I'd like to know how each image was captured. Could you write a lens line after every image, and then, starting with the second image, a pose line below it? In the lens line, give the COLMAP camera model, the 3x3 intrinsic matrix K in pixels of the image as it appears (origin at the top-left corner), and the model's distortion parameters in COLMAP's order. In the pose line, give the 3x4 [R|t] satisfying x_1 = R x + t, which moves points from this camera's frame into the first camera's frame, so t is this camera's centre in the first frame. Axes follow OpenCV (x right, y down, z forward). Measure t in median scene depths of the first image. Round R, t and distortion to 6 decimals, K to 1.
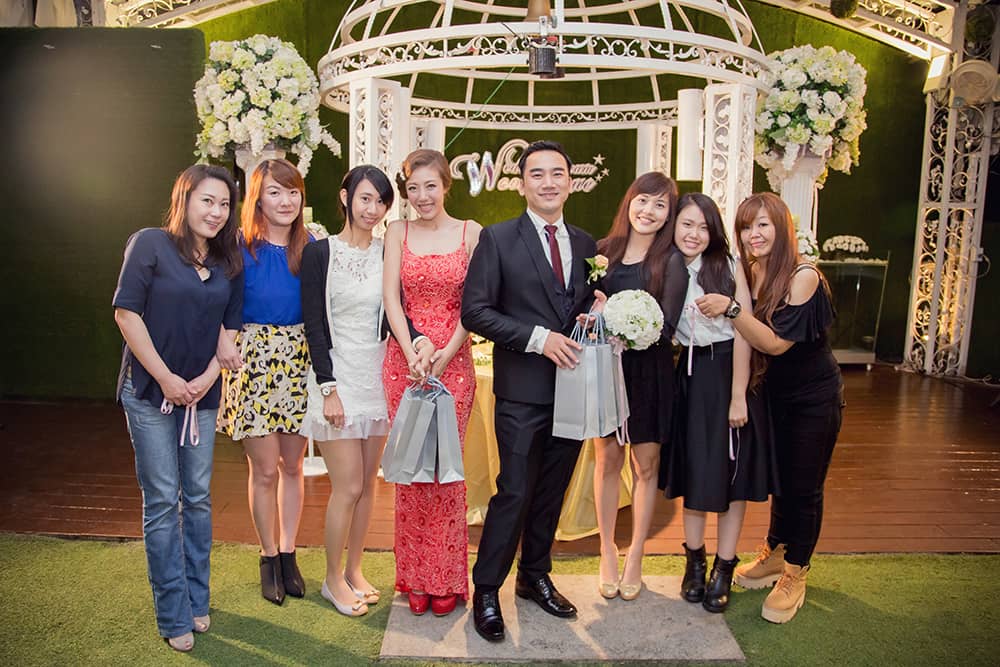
lens RADIAL K [[725.2, 0, 498.7], [0, 725.2, 297.3], [0, 0, 1]] dist [-0.113444, 0.074781]
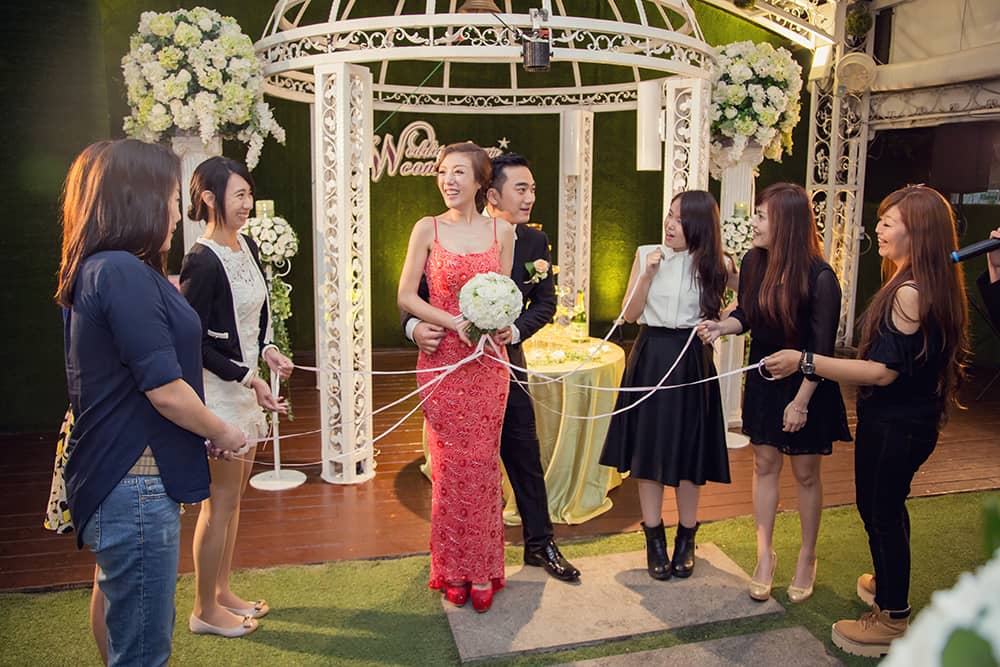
lens RADIAL K [[787.8, 0, 504.8], [0, 787.8, 299.2], [0, 0, 1]] dist [-0.059502, 0.003311]
pose [[0.970460, -0.039446, 0.238017, -0.154243], [0.034912, 0.999120, 0.023236, -0.007413], [-0.238724, -0.014240, 0.970983, -0.039261]]
